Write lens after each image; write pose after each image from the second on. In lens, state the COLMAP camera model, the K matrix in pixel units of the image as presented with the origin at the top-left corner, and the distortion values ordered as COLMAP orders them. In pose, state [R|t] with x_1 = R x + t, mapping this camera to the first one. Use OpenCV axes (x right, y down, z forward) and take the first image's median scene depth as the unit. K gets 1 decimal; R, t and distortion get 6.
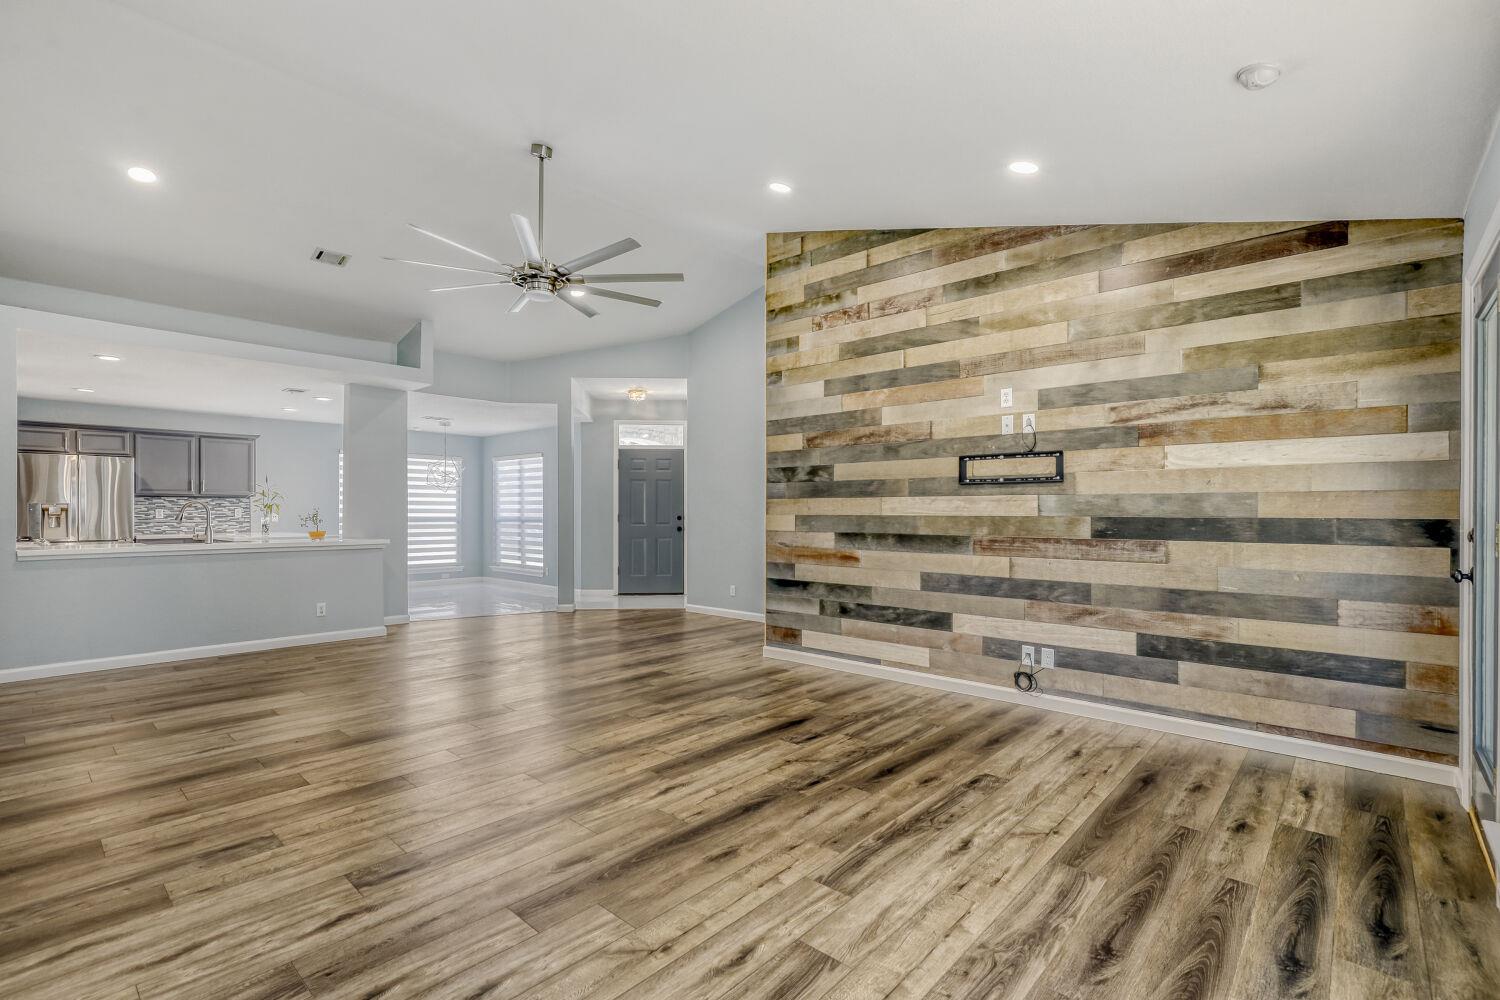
lens RADIAL K [[735.9, 0, 798.4], [0, 735.9, 505.6], [0, 0, 1]] dist [-0.001729, 0.000147]
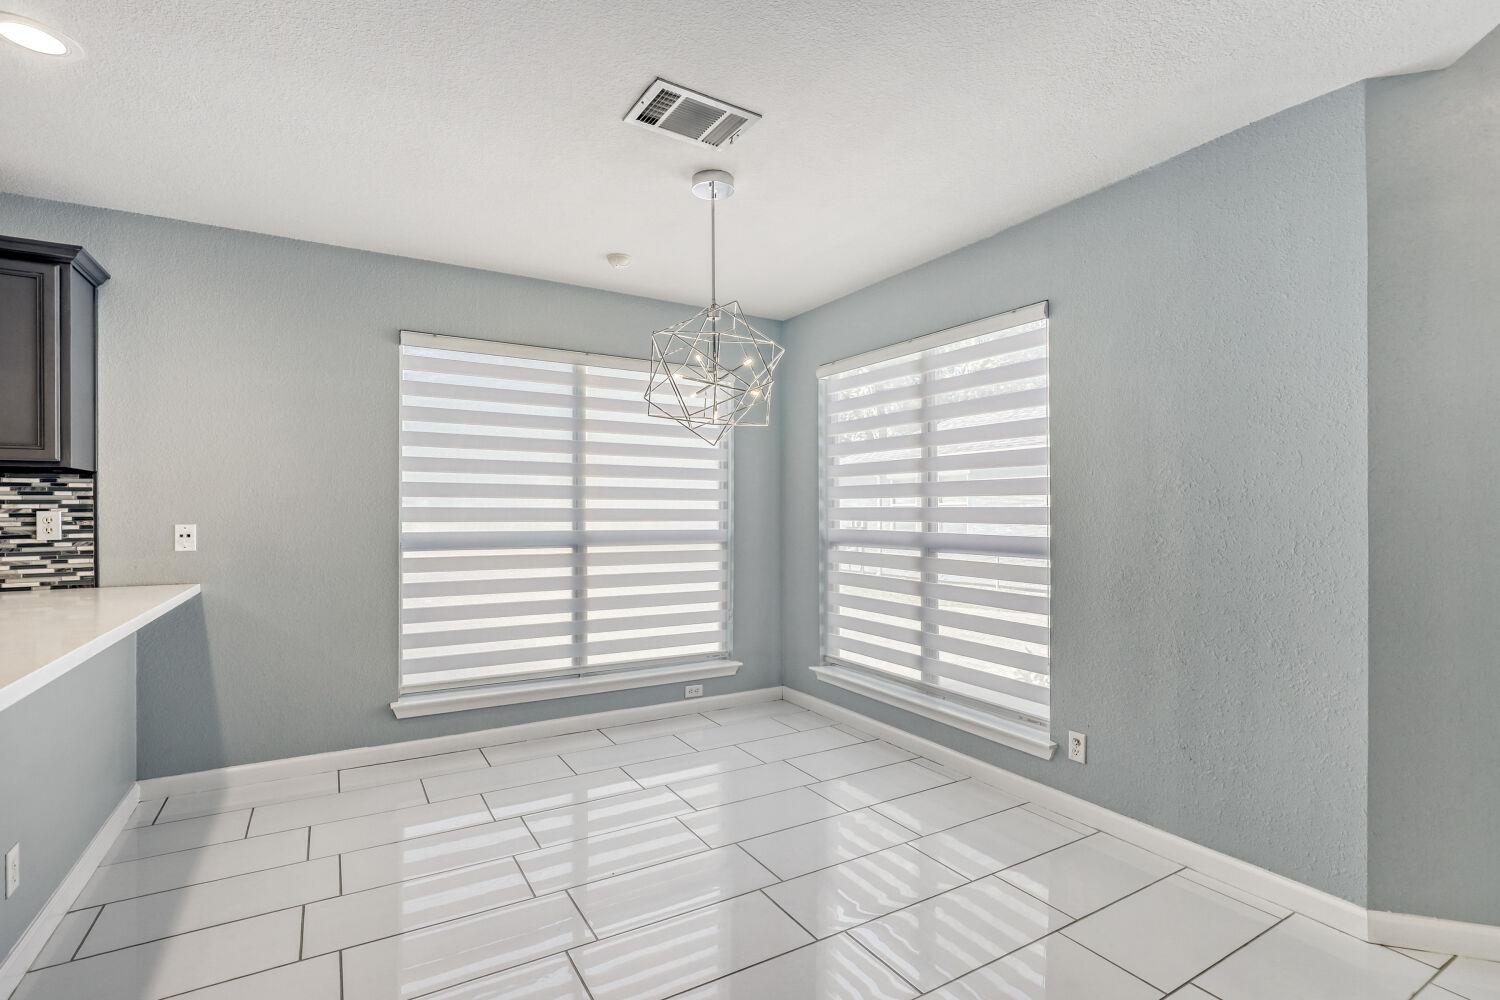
lens RADIAL K [[690.0, 0, 731.5], [0, 690.0, 504.8], [0, 0, 1]] dist [0.000682, 0.000509]
pose [[0.948997, -0.002258, -0.315276, -0.780901], [0.002797, 0.999995, 0.001255, 0.003953], [0.315272, -0.002073, 0.948999, 1.491470]]
